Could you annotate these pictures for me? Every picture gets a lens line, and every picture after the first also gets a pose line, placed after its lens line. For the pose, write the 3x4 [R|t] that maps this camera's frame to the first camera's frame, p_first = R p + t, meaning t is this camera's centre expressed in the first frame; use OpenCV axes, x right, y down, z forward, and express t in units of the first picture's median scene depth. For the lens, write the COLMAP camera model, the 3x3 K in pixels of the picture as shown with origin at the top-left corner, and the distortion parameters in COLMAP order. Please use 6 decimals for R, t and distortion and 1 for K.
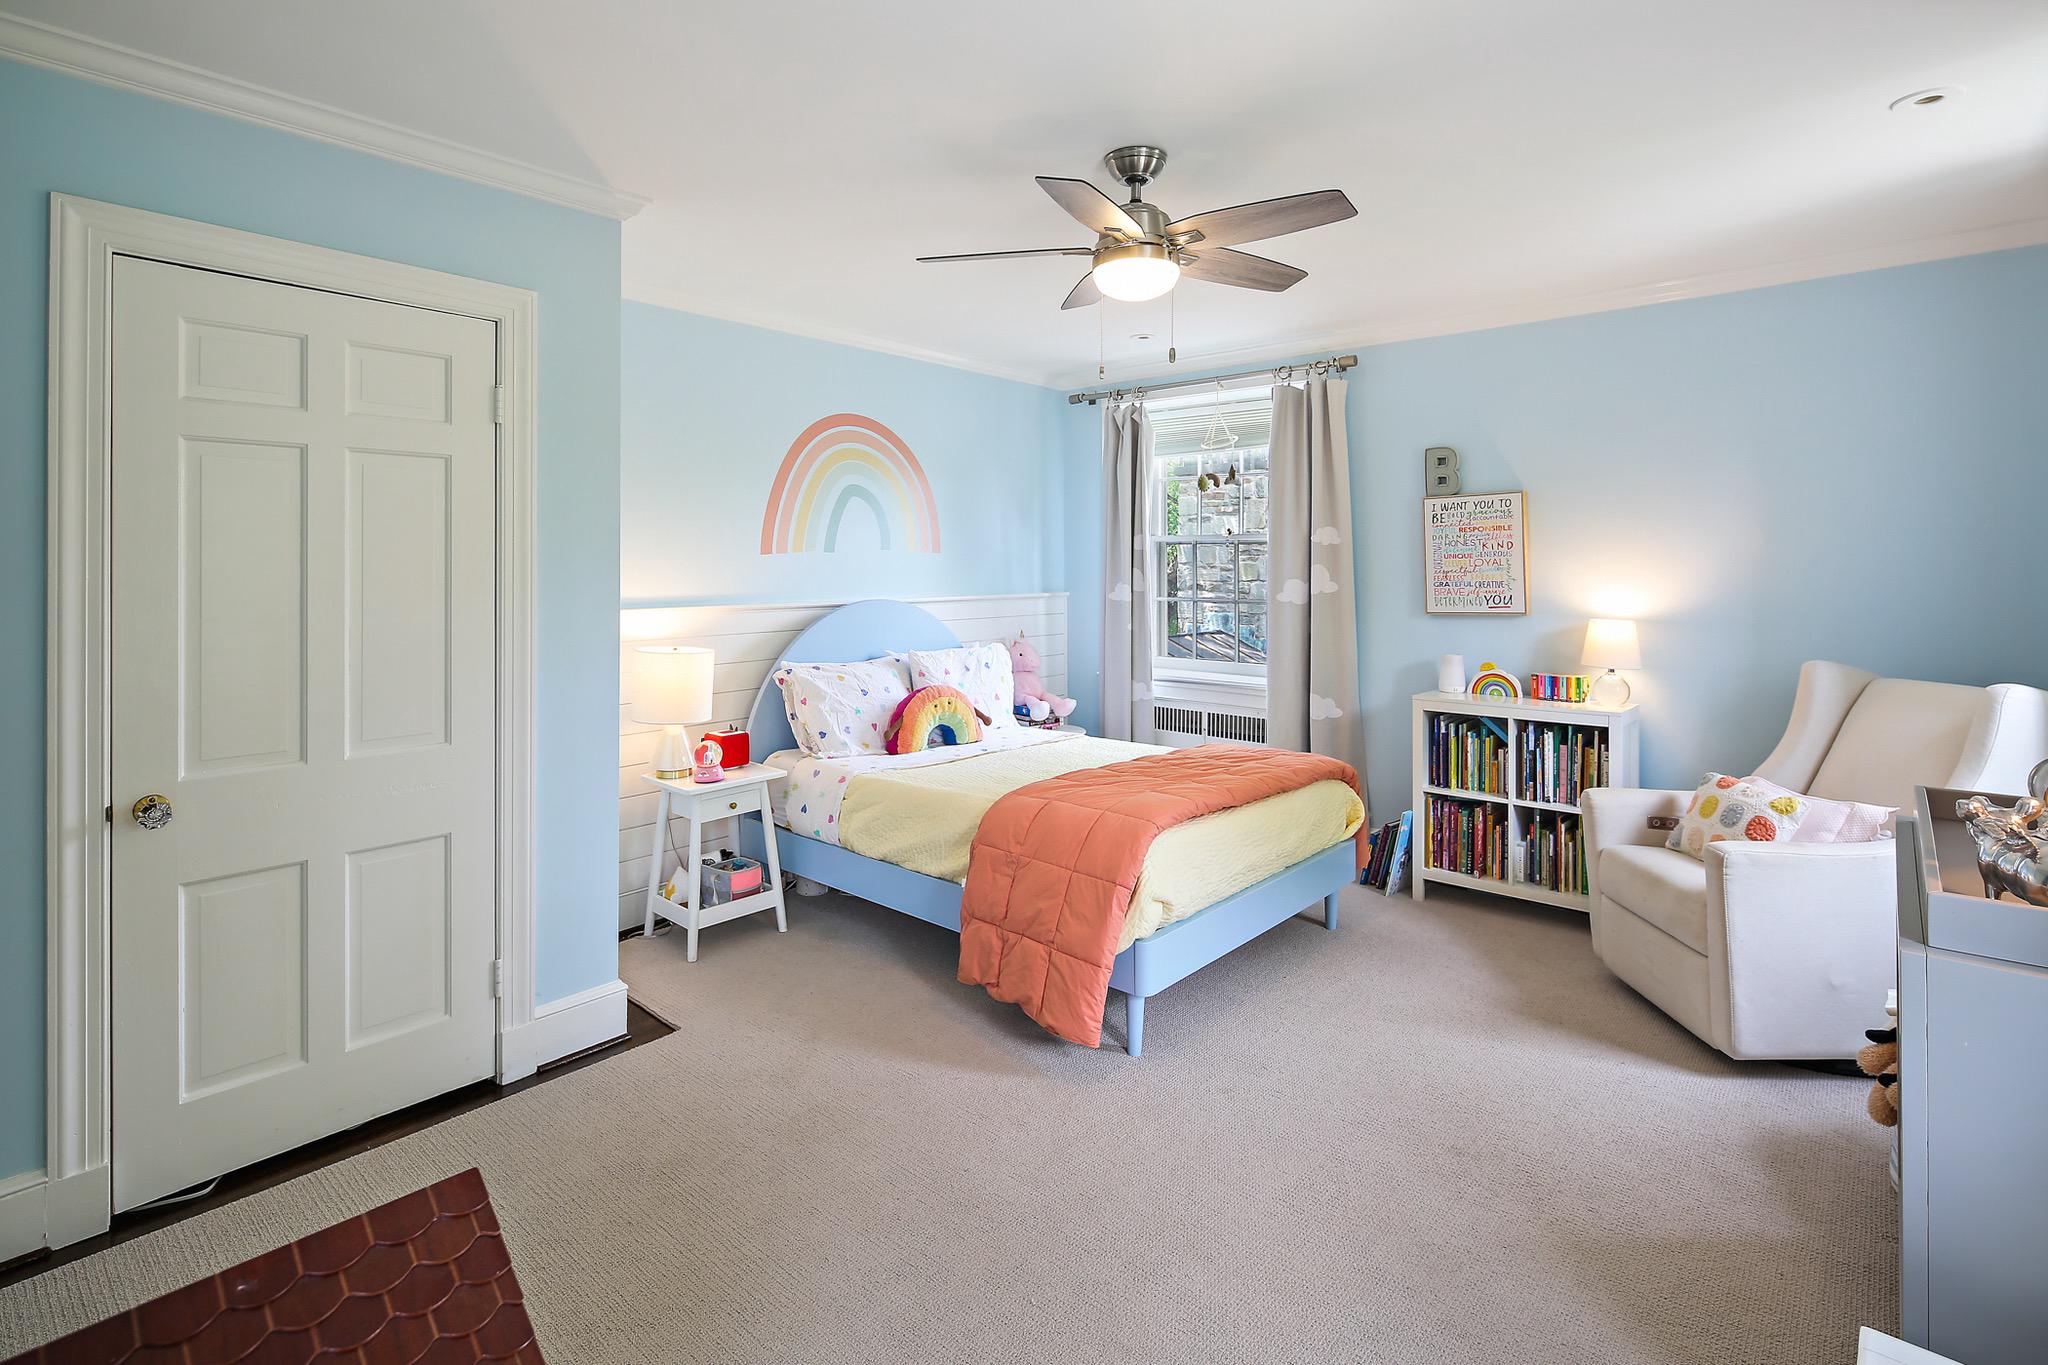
lens RADIAL K [[998.7, 0, 1023.4], [0, 998.7, 707.9], [0, 0, 1]] dist [0.000076, 0.000374]
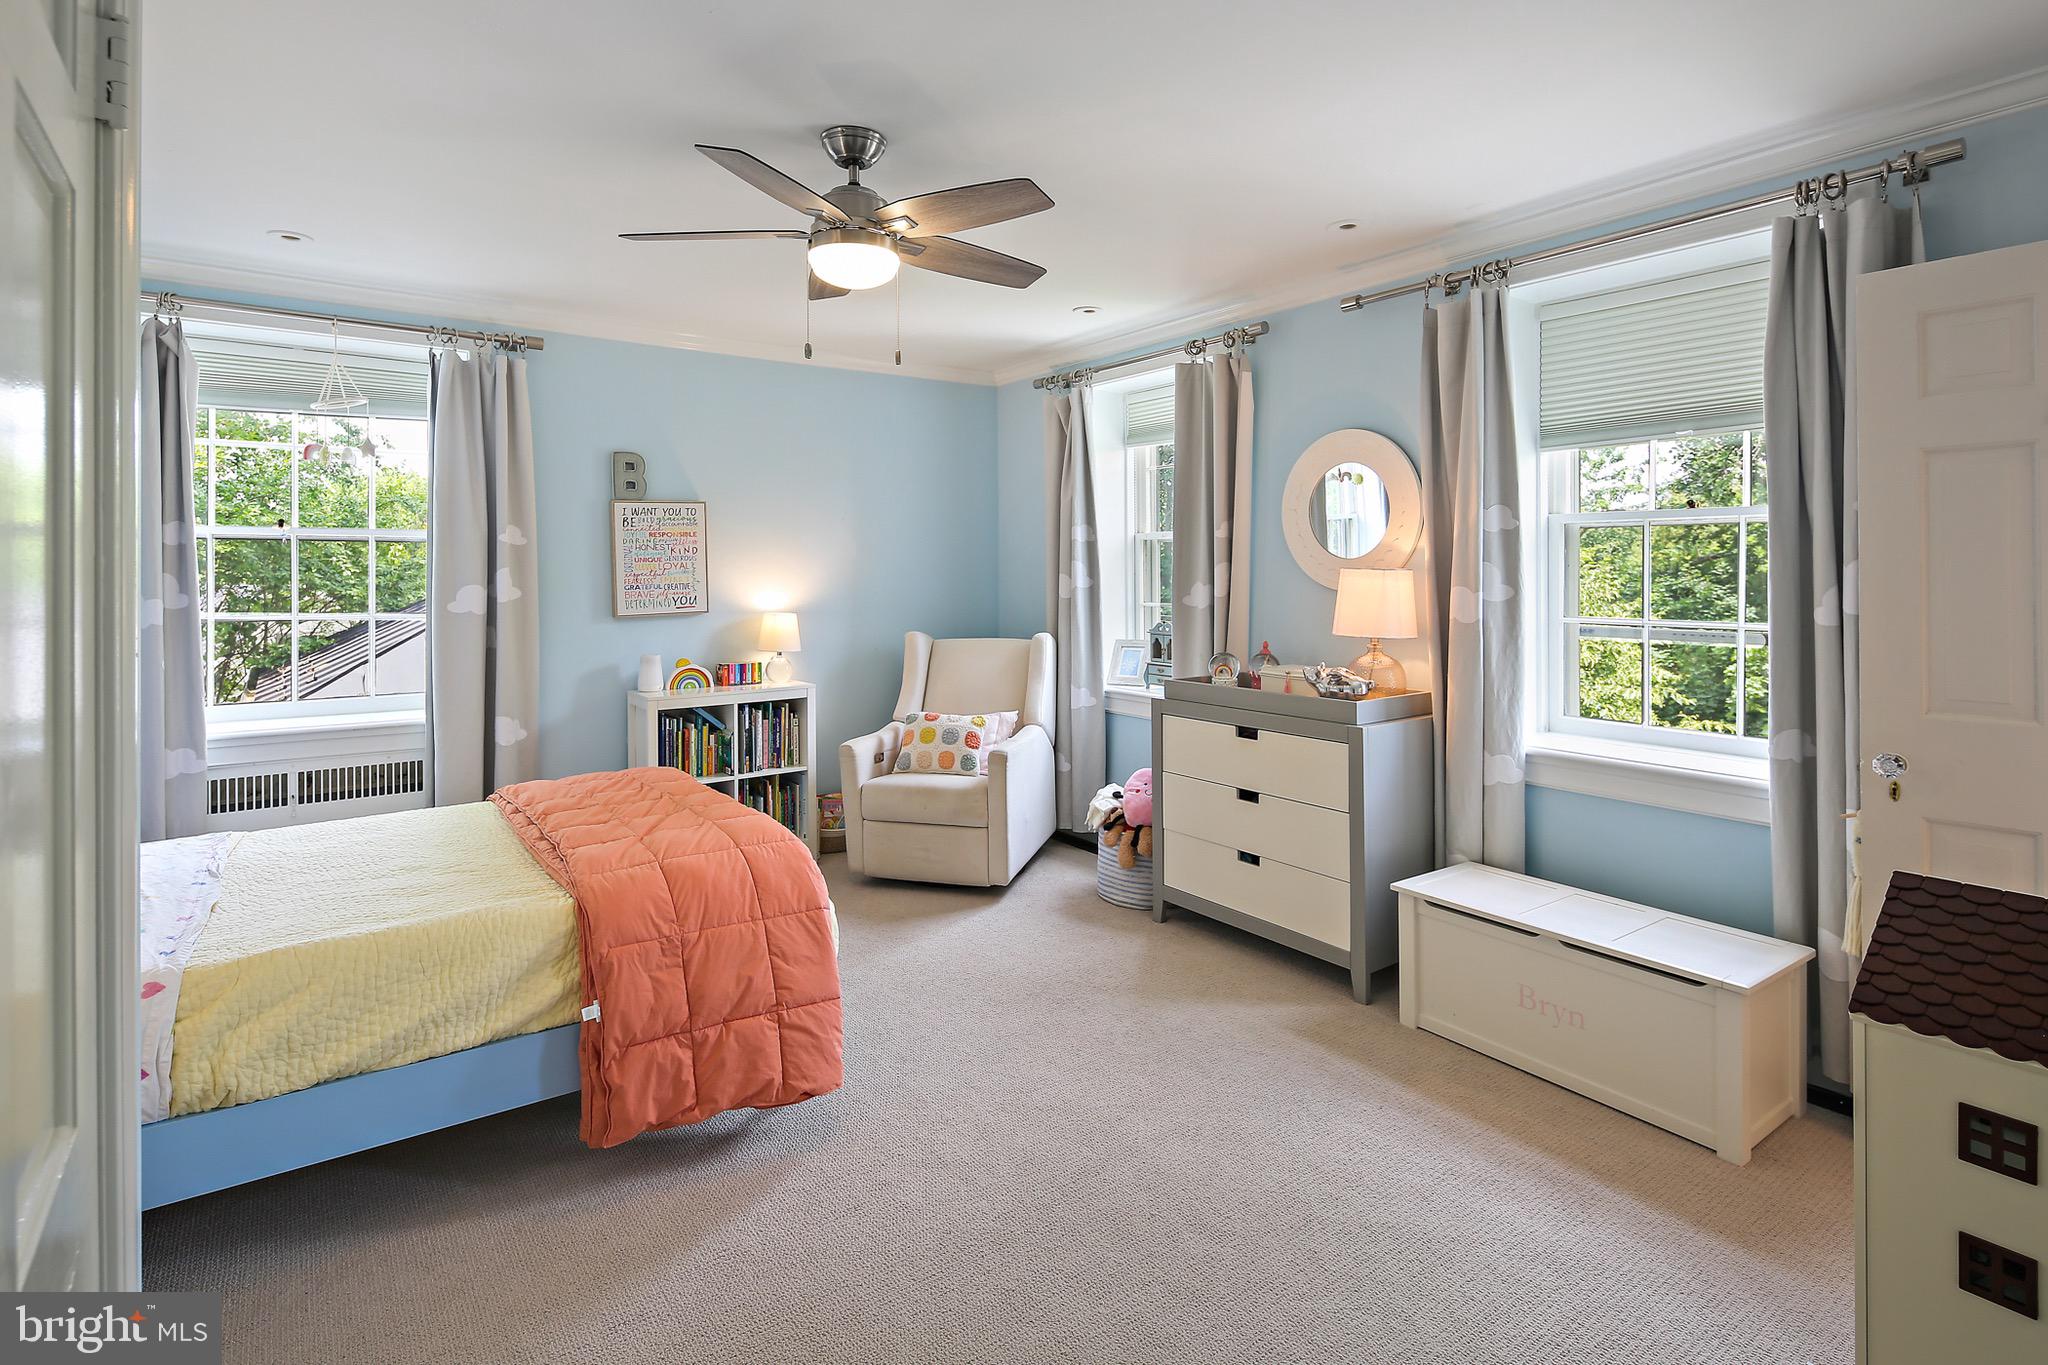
lens RADIAL K [[998.7, 0, 1023.4], [0, 998.7, 707.9], [0, 0, 1]] dist [0.000076, 0.000374]
pose [[0.202528, -0.130458, 0.970548, -0.524256], [0.143837, 0.984300, 0.102291, -0.051533], [-0.968655, 0.118884, 0.218113, 0.422898]]
